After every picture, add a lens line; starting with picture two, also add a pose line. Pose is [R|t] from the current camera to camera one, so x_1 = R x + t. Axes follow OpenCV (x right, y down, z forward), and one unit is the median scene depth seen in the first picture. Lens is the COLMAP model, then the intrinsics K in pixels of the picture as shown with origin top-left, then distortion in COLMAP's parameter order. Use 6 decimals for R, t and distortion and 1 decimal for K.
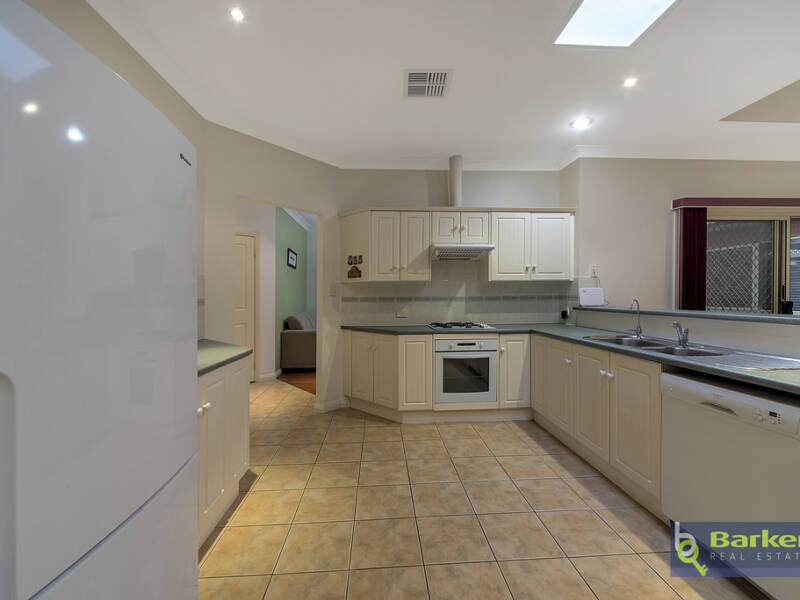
lens RADIAL K [[329.1, 0, 399.9], [0, 329.1, 300.4], [0, 0, 1]] dist [-0.000643, -0.000149]
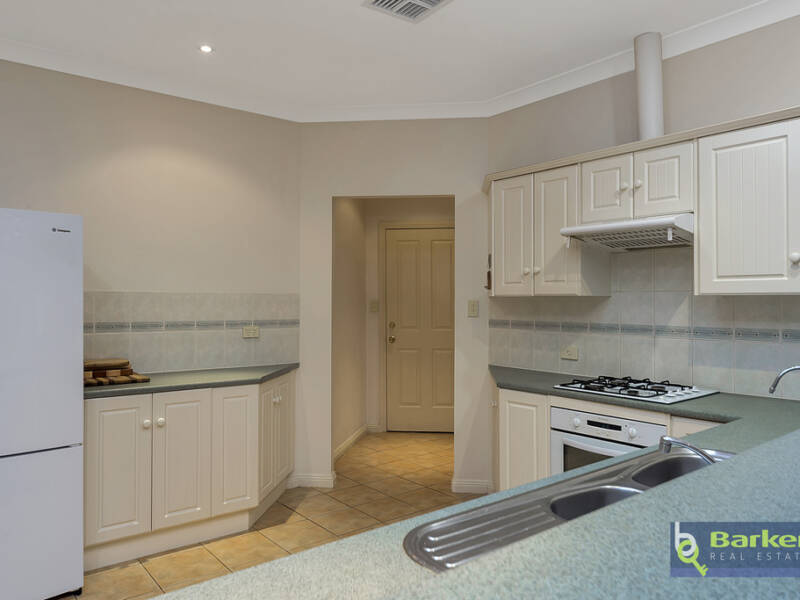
lens RADIAL K [[590.0, 0, 401.7], [0, 590.0, 296.4], [0, 0, 1]] dist [0.014221, 0.005235]
pose [[0.576870, 0.003452, -0.816829, 0.675331], [-0.013842, 0.999889, -0.005550, -0.046264], [0.816719, 0.014508, 0.576853, 0.213339]]
